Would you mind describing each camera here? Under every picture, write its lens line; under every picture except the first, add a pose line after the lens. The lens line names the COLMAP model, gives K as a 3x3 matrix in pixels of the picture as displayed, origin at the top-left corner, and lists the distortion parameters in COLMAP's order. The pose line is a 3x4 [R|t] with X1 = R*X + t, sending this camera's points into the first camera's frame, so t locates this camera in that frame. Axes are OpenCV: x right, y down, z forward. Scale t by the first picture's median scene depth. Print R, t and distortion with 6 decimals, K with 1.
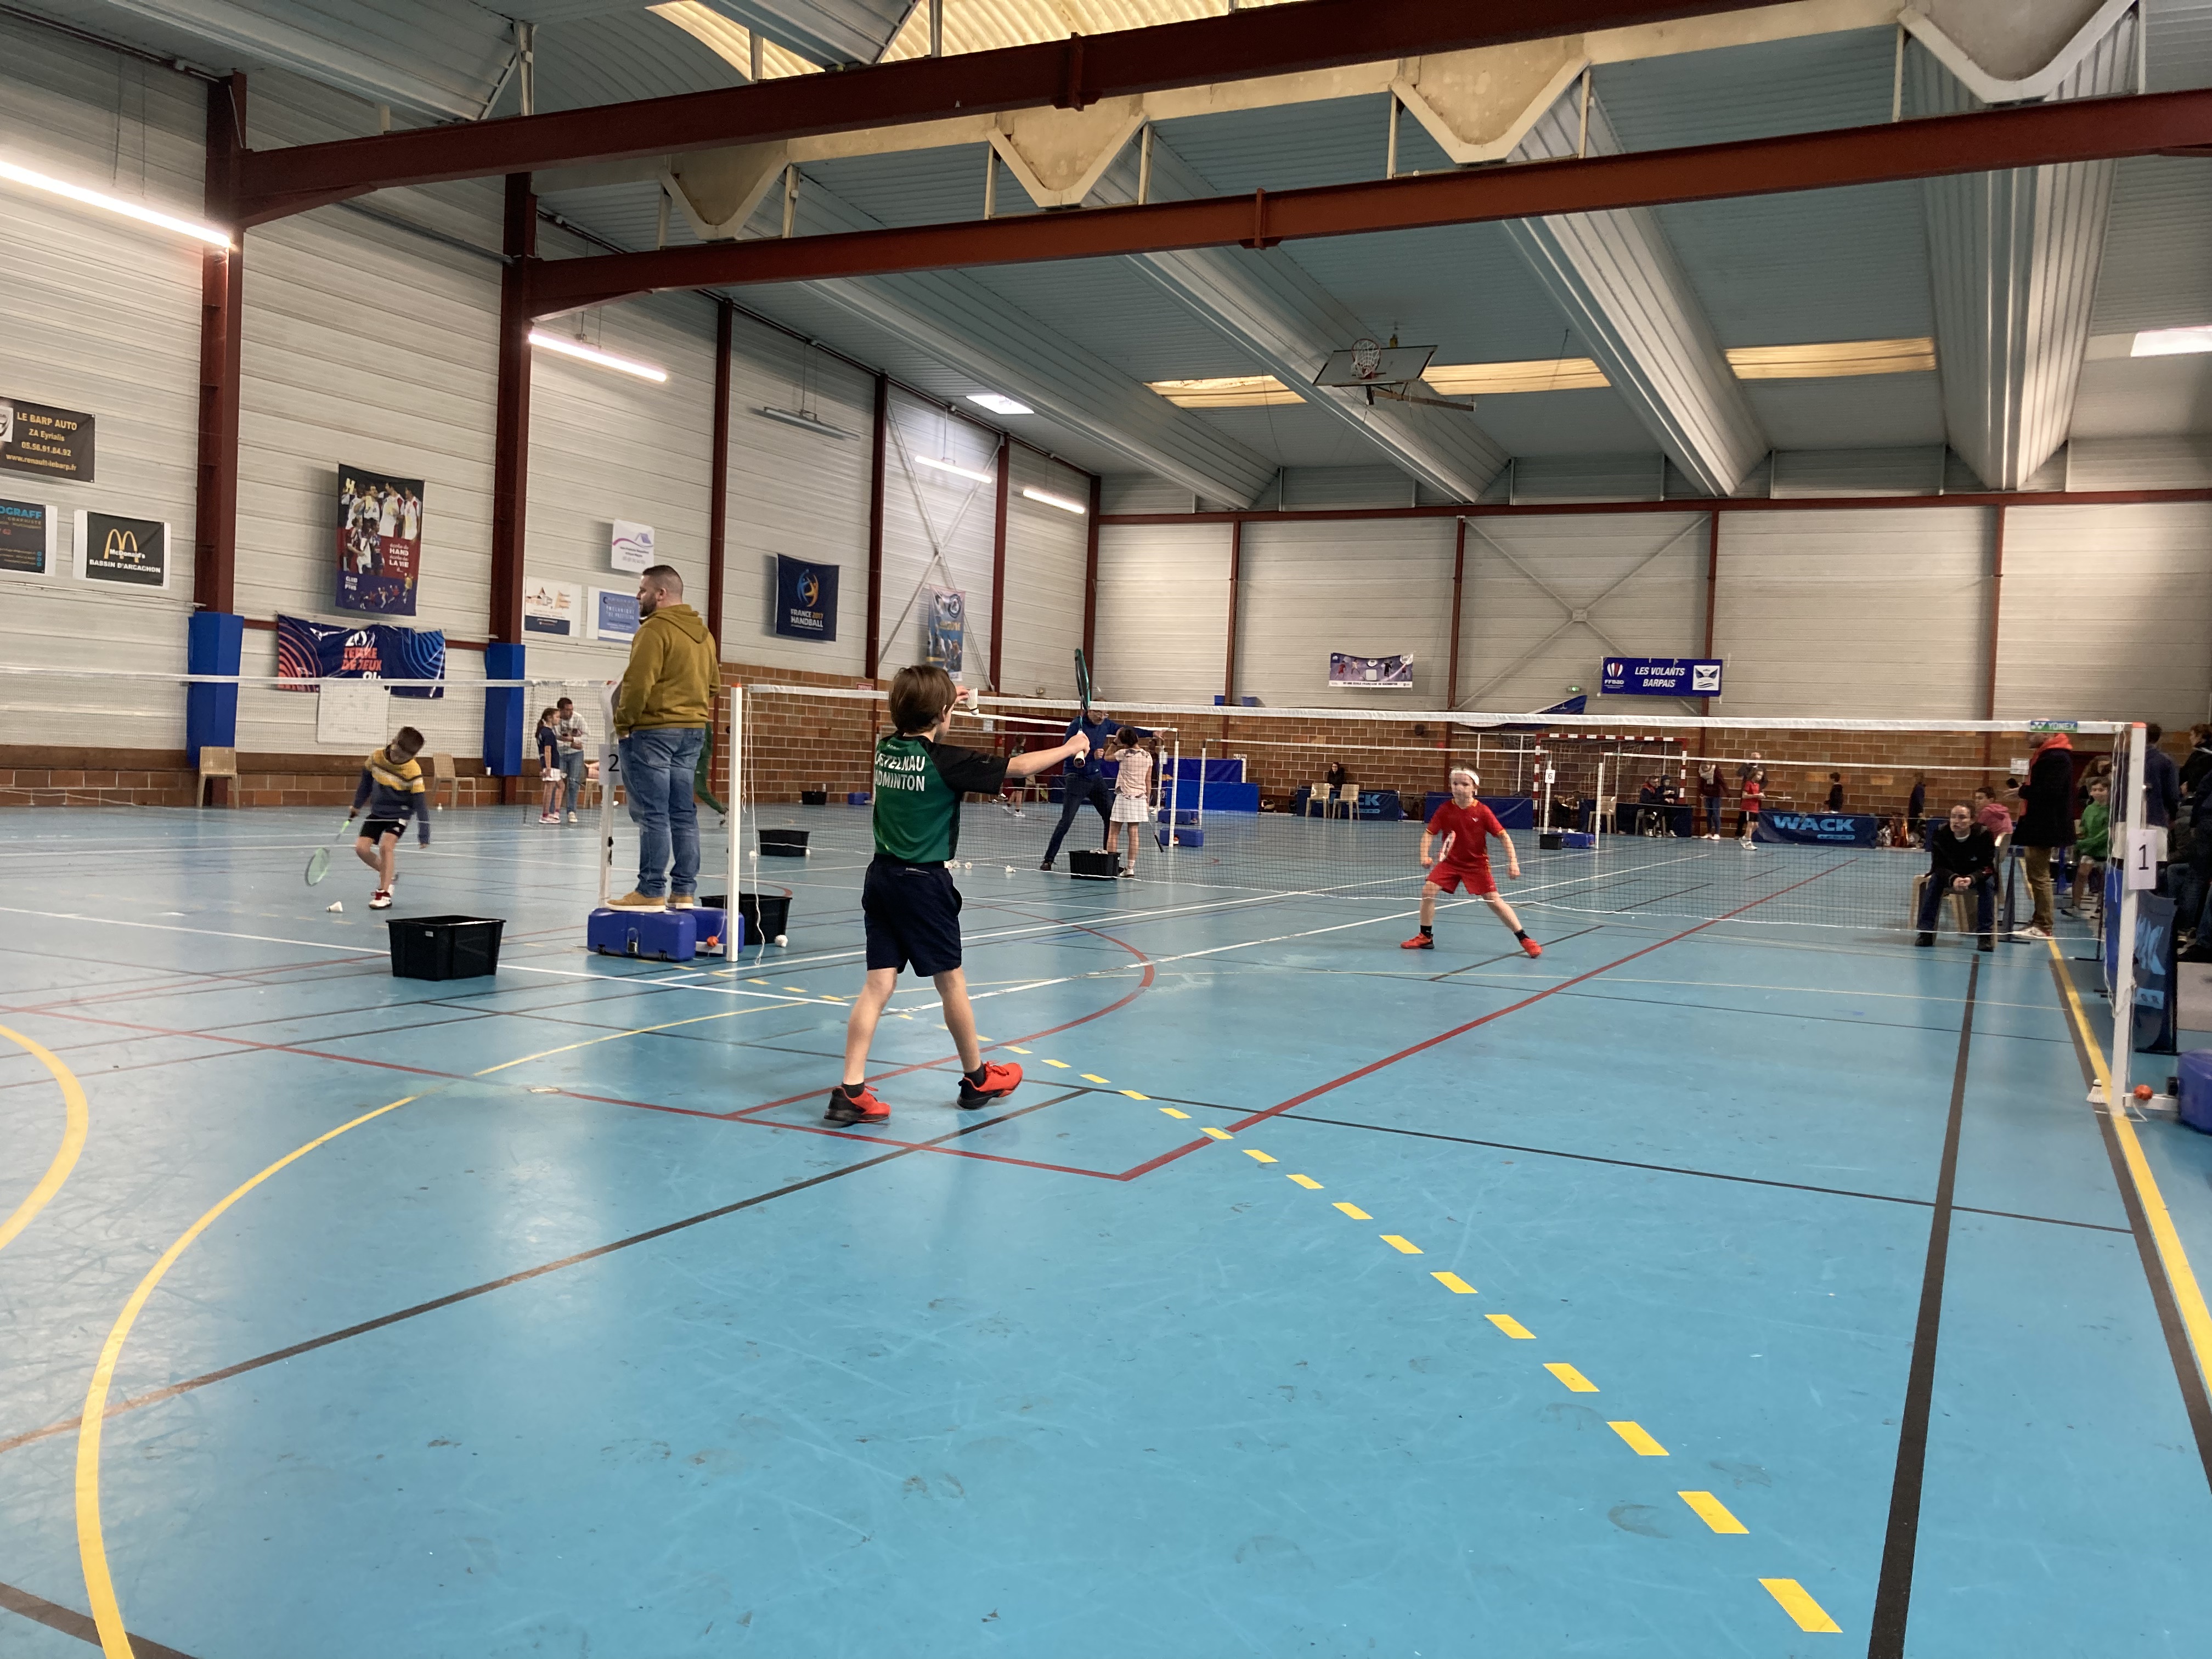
lens RADIAL K [[1788.9, 0, 1106.8], [0, 1788.9, 828.2], [0, 0, 1]] dist [0.027745, -0.032348]
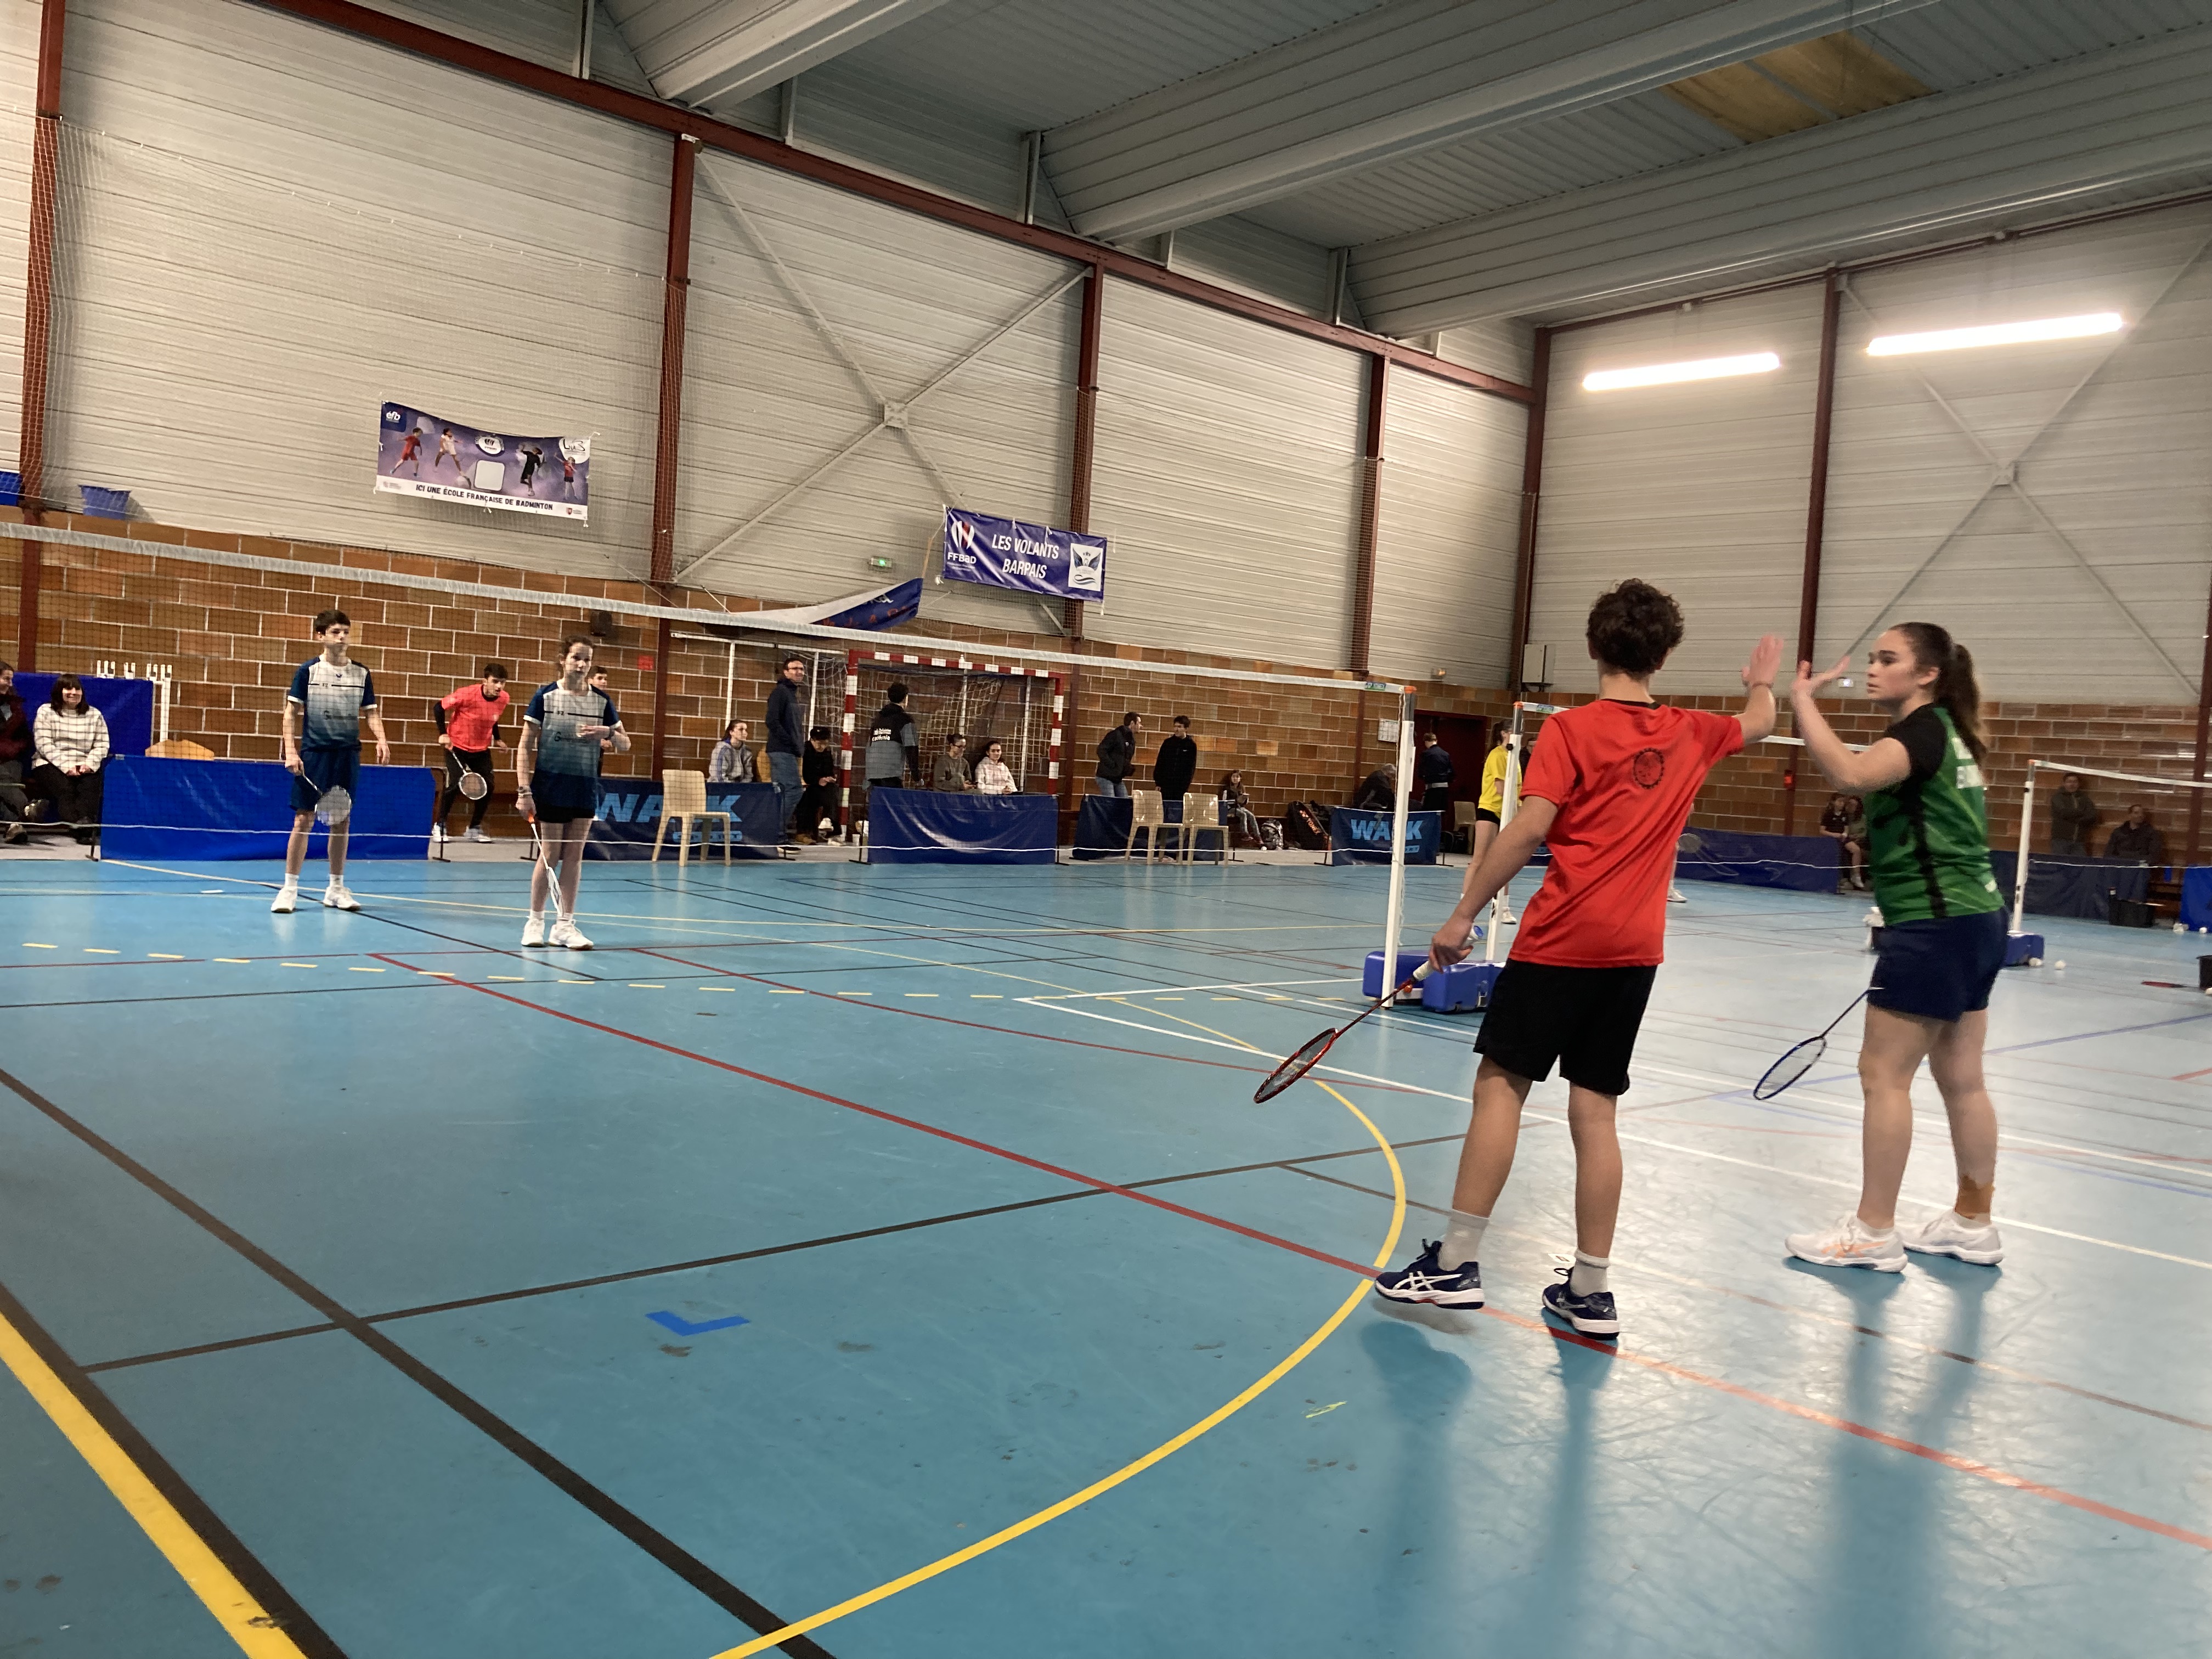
lens RADIAL K [[1788.9, 0, 1149.2], [0, 1788.9, 848.8], [0, 0, 1]] dist [0.027745, -0.032348]
pose [[0.360605, -0.060016, 0.930786, -0.185013], [-0.005884, 0.997761, 0.066614, -0.032583], [-0.932700, -0.029498, 0.359445, 0.766494]]
